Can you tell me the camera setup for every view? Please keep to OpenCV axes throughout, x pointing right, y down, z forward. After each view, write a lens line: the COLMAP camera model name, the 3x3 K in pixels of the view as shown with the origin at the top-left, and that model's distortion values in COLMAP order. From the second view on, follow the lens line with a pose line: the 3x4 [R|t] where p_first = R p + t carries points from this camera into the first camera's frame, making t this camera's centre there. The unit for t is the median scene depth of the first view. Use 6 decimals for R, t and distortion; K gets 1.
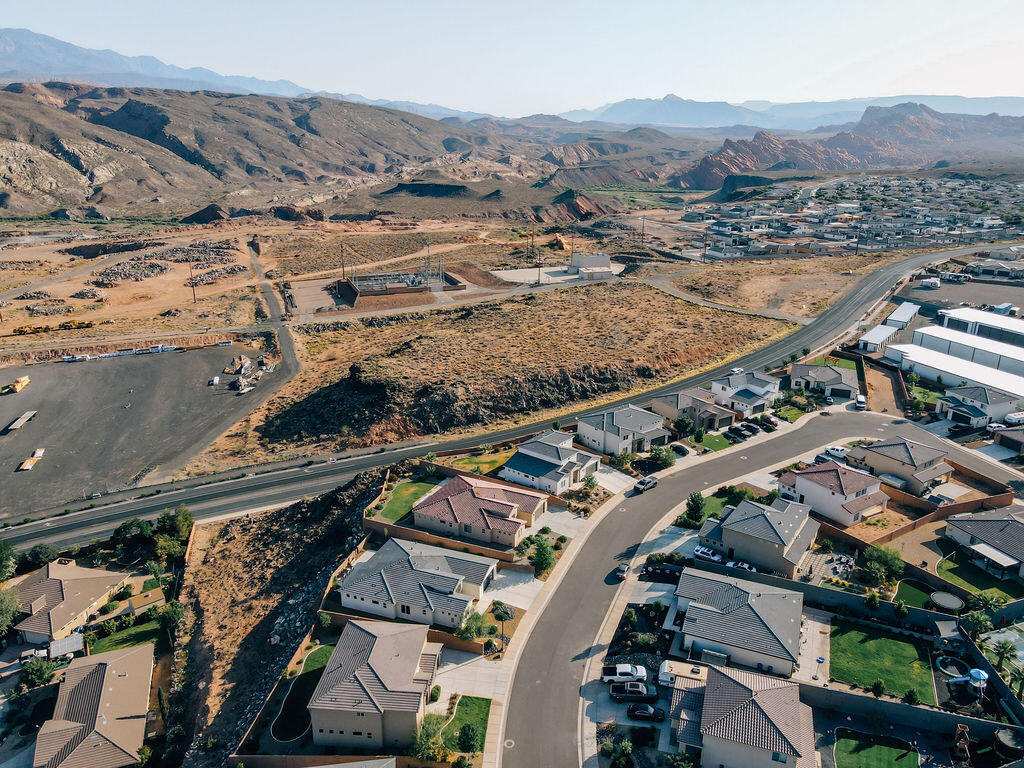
lens RADIAL K [[750.0, 0, 512.0], [0, 750.0, 384.0], [0, 0, 1]] dist [0.013921, 0.009810]
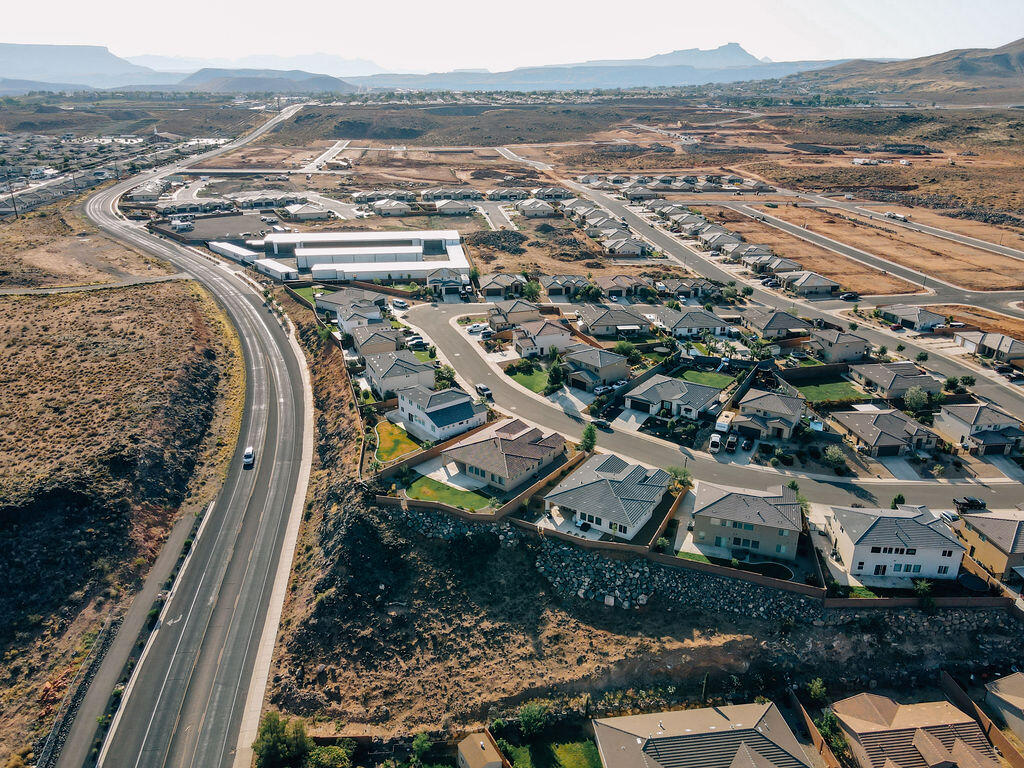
lens RADIAL K [[750.0, 0, 512.0], [0, 750.0, 384.0], [0, 0, 1]] dist [0.013921, 0.009810]
pose [[0.227873, -0.364940, 0.902714, -0.707535], [0.308507, 0.906400, 0.288553, -0.164205], [-0.923524, 0.212740, 0.319131, 0.471589]]
